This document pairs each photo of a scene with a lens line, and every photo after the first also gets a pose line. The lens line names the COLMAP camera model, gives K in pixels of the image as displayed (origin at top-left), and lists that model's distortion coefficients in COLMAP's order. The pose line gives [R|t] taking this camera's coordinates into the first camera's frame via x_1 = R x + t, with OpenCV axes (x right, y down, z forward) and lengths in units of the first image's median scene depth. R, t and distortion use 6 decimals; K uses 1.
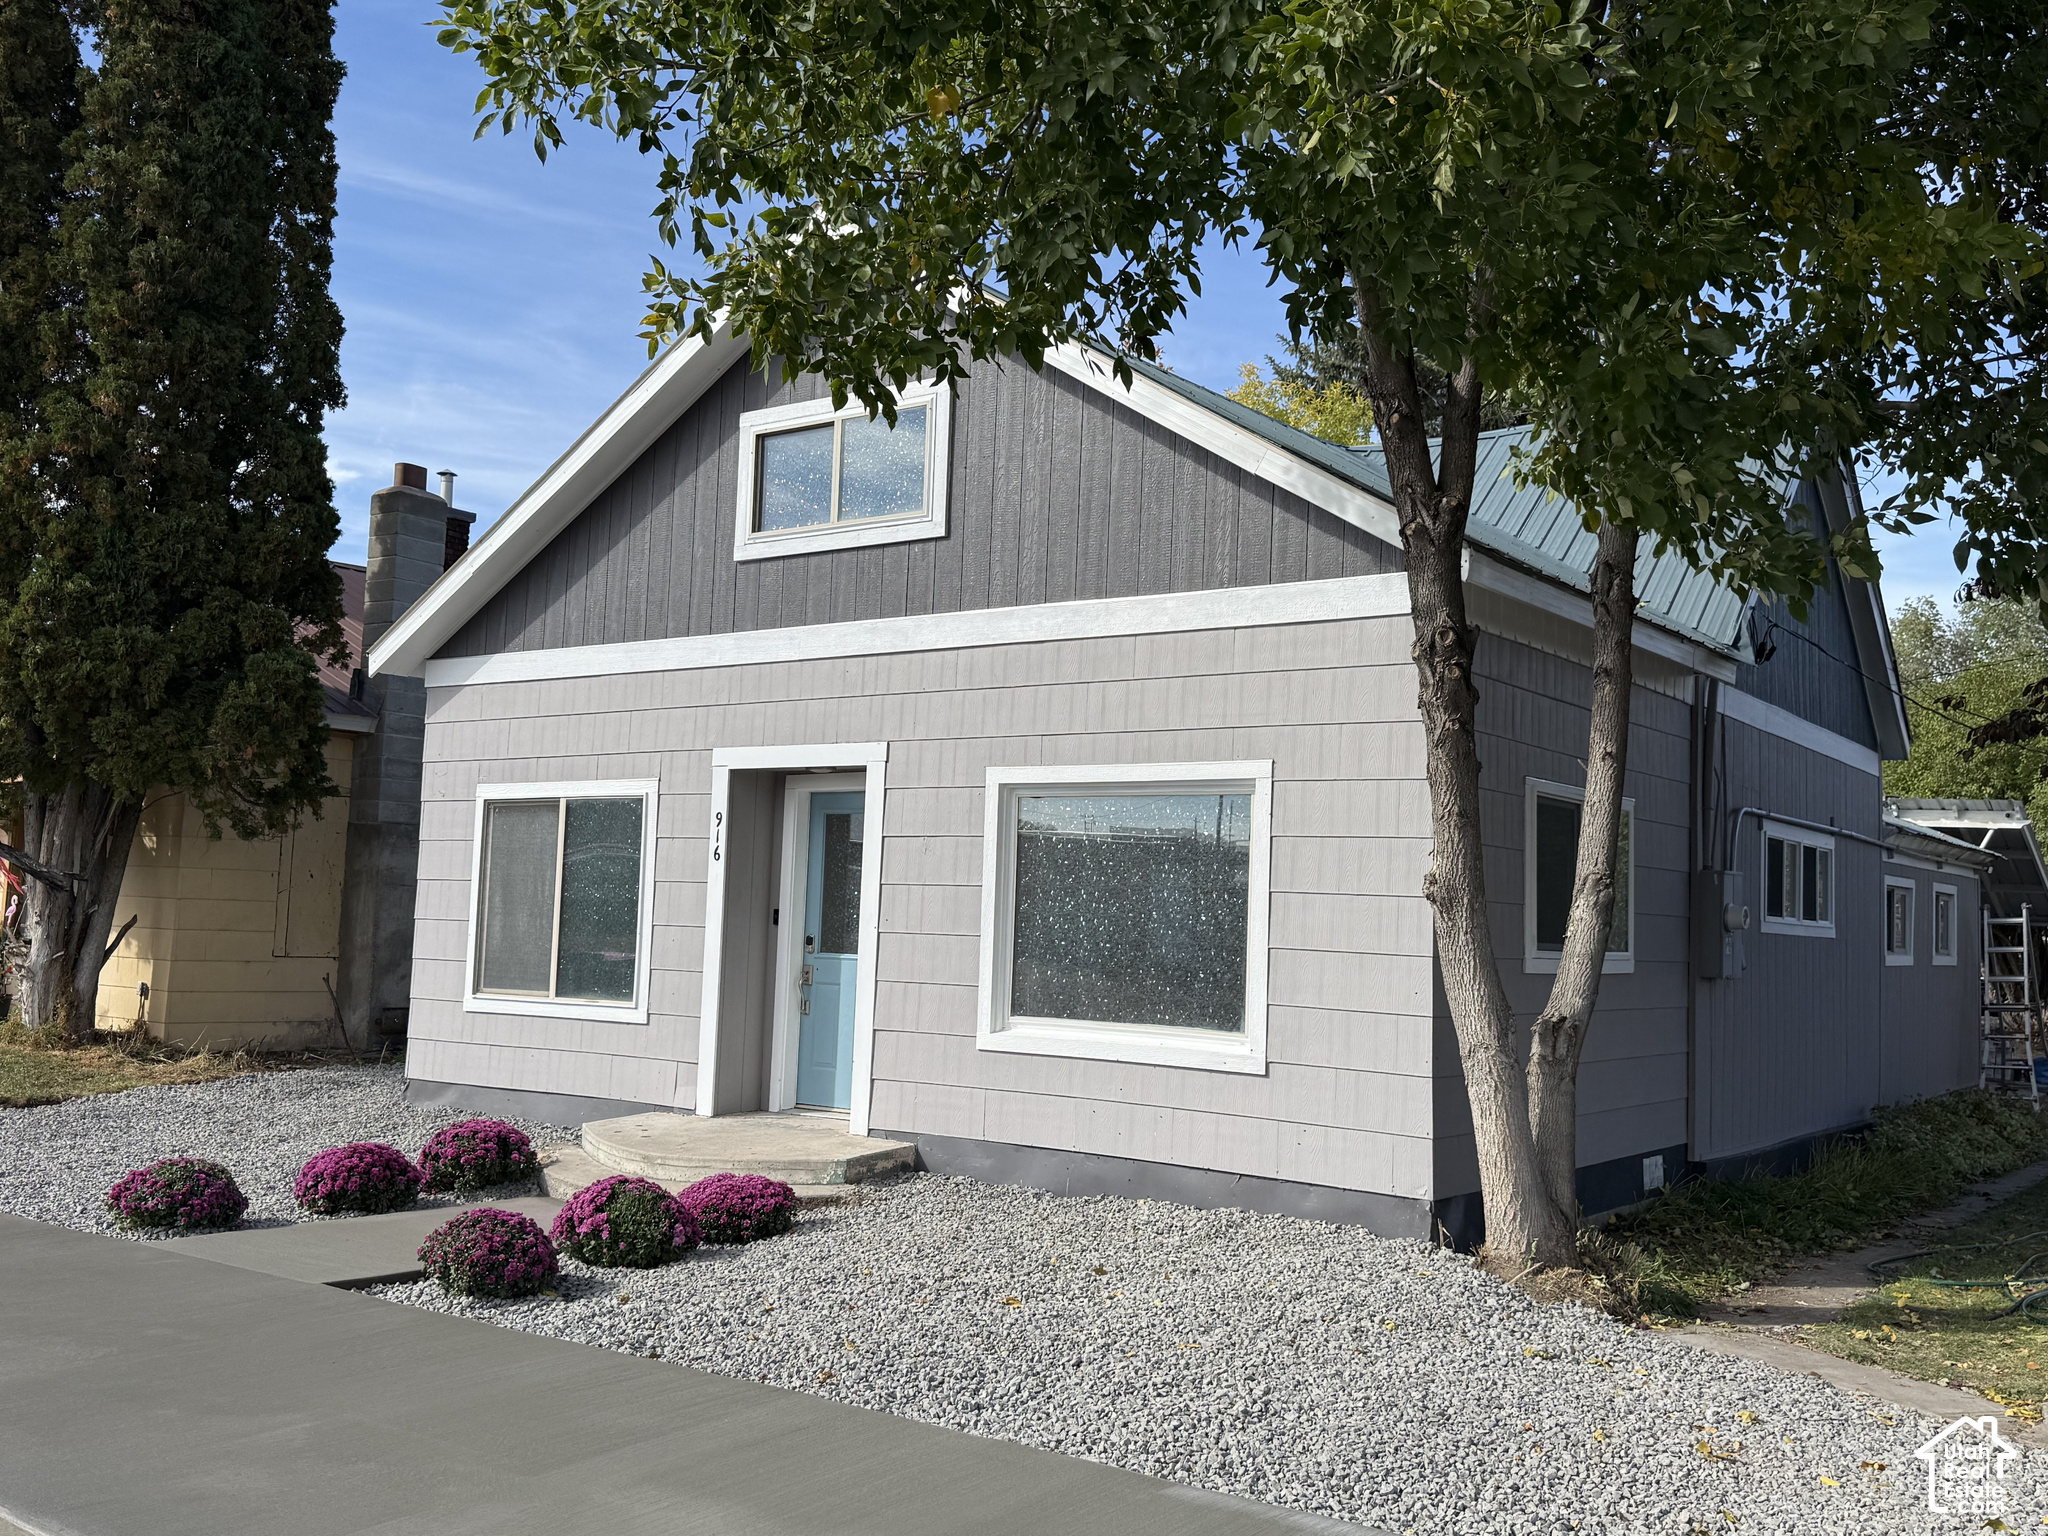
lens RADIAL K [[1850.2, 0, 1027.4], [0, 1850.2, 761.3], [0, 0, 1]] dist [0.131351, 0.000460]
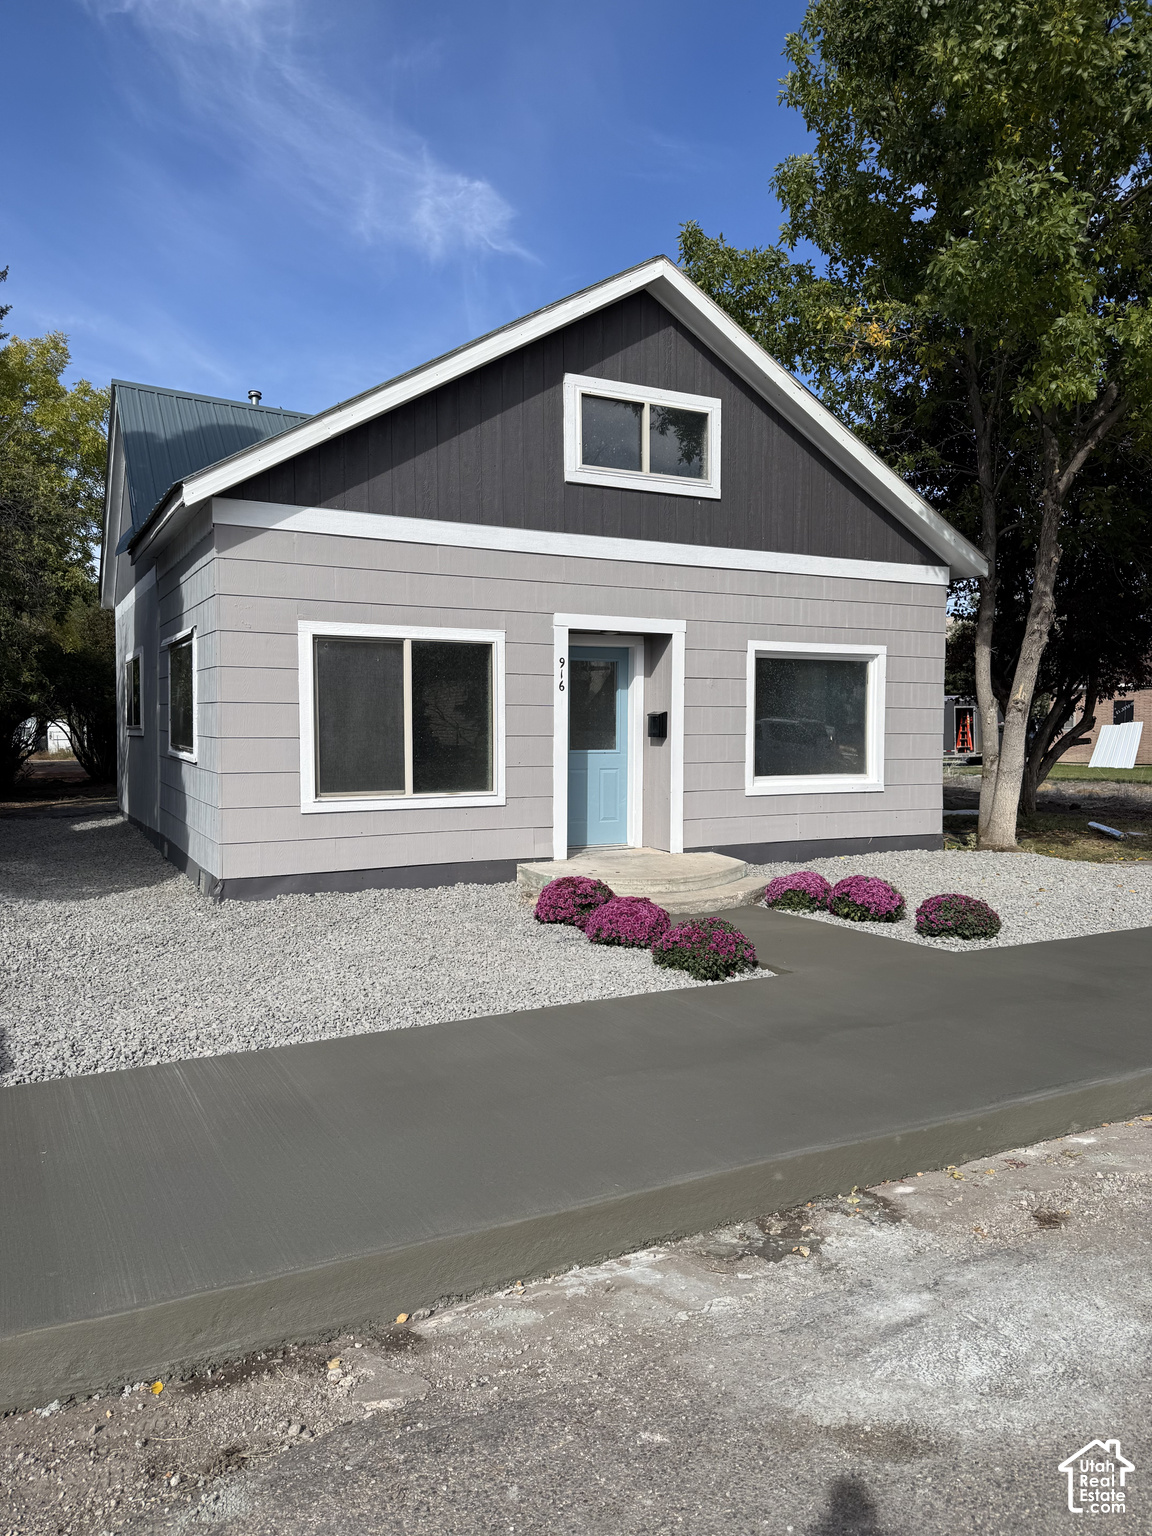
lens RADIAL K [[1057.8, 0, 576.0], [0, 1057.8, 768.0], [0, 0, 1]] dist [0.148325, -0.208964]
pose [[0.442050, -0.065254, 0.894614, -0.910740], [-0.061568, 0.992791, 0.102837, 0.027181], [-0.894875, -0.100539, 0.434845, 0.614362]]
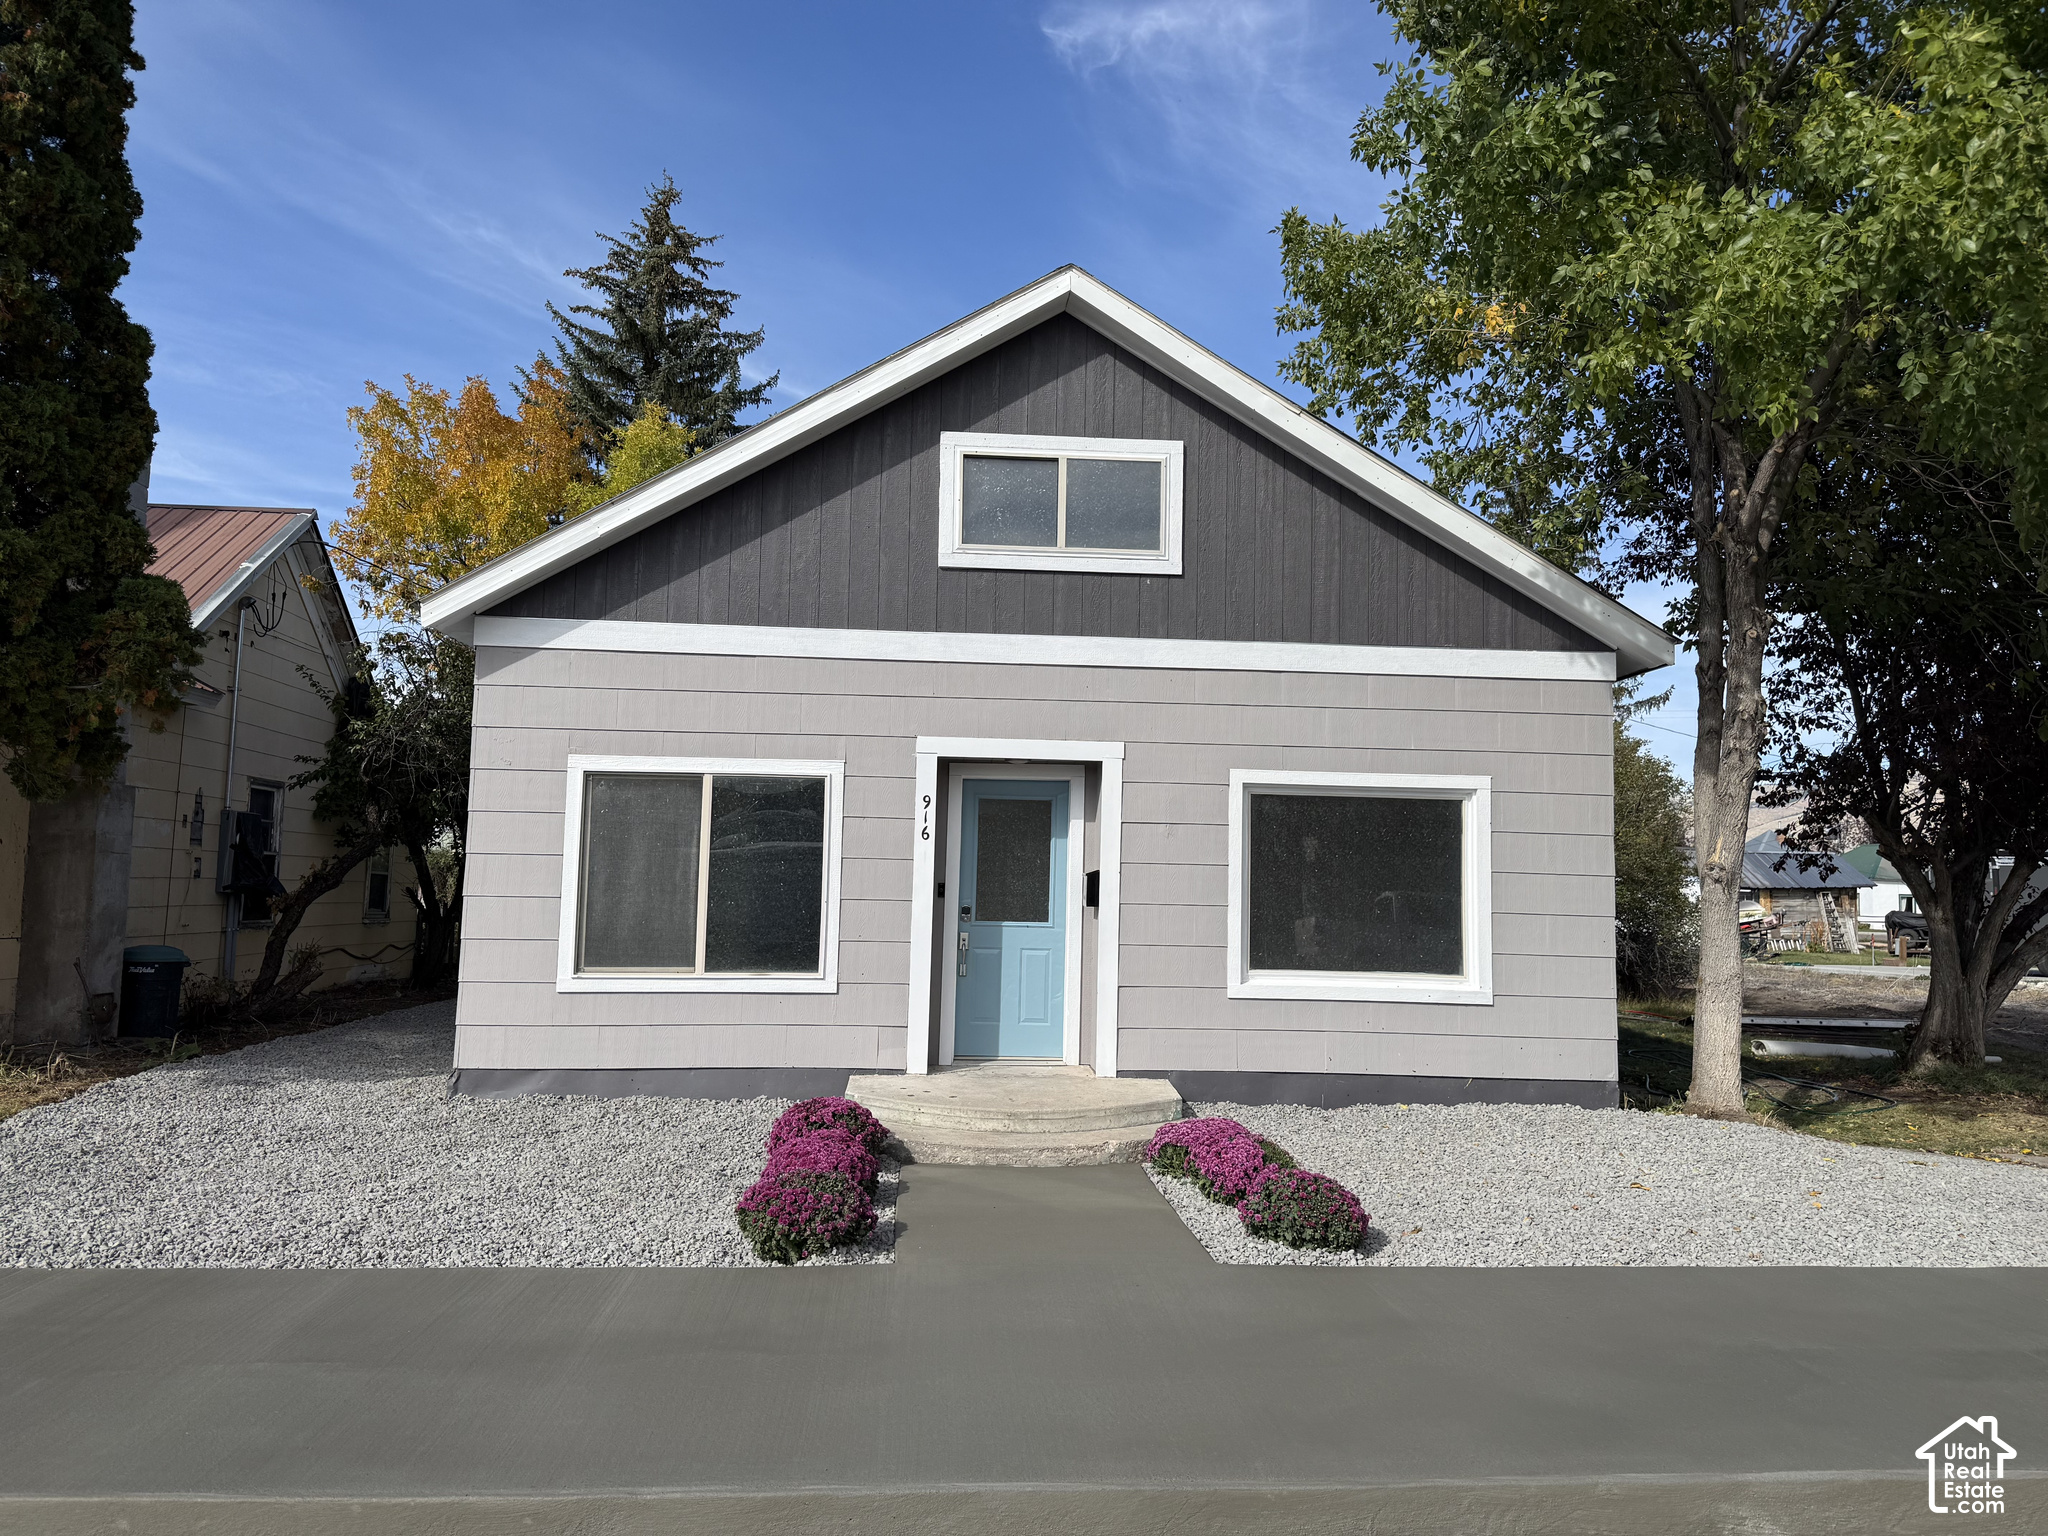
lens RADIAL K [[1410.4, 0, 1016.0], [0, 1410.4, 765.4], [0, 0, 1]] dist [0.148325, -0.208964]
pose [[0.760968, 0.038273, 0.647660, -0.660606], [-0.050495, 0.998724, 0.000310, 0.006953], [-0.646821, -0.032939, 0.761930, 0.333168]]
